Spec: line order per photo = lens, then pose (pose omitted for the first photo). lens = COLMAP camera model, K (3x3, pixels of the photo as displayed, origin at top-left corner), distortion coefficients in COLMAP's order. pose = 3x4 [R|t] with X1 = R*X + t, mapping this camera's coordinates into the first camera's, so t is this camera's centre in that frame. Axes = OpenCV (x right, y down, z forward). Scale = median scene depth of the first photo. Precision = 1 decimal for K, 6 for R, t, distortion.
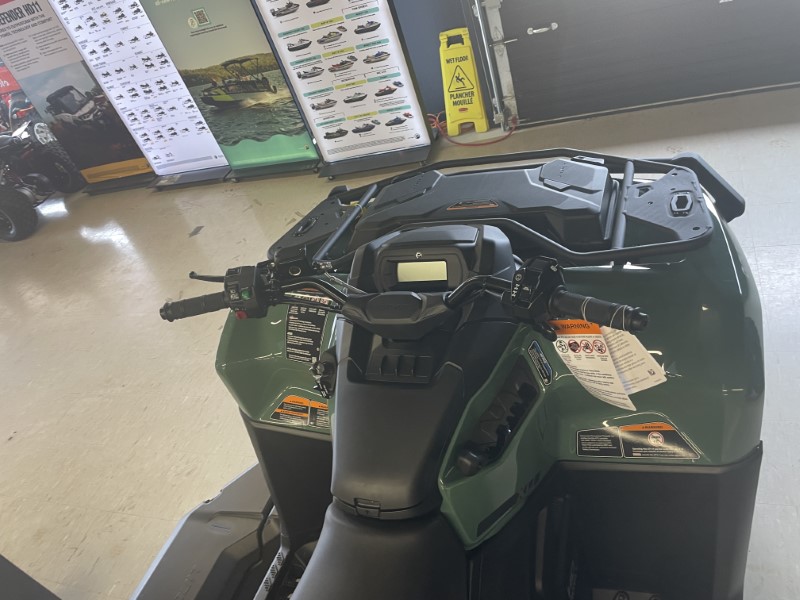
lens RADIAL K [[631.7, 0, 400.4], [0, 631.7, 298.9], [0, 0, 1]] dist [0.066252, -0.019303]
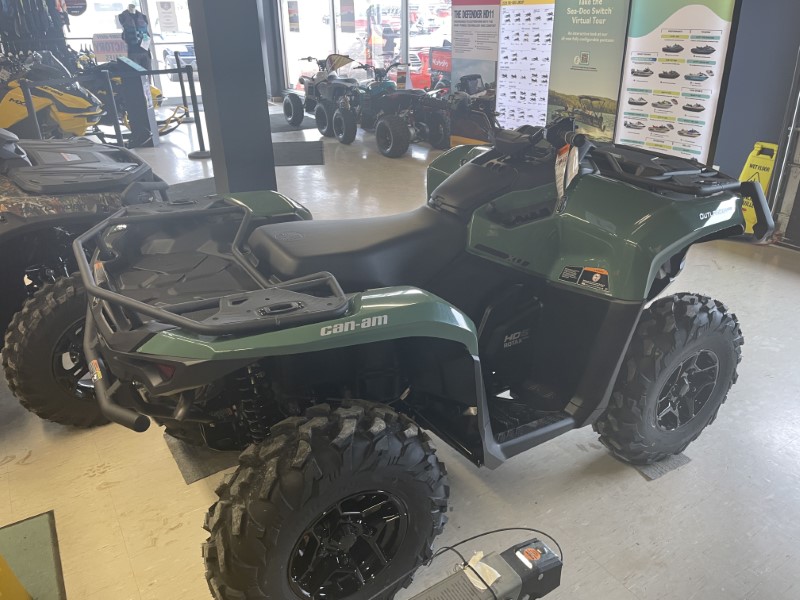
lens RADIAL K [[631.7, 0, 400.3], [0, 631.7, 299.8], [0, 0, 1]] dist [0.066252, -0.019303]
pose [[0.741704, 0.520377, -0.423182, 0.221143], [-0.568641, 0.822455, 0.014707, 0.165204], [0.355701, 0.229730, 0.905925, -0.215725]]
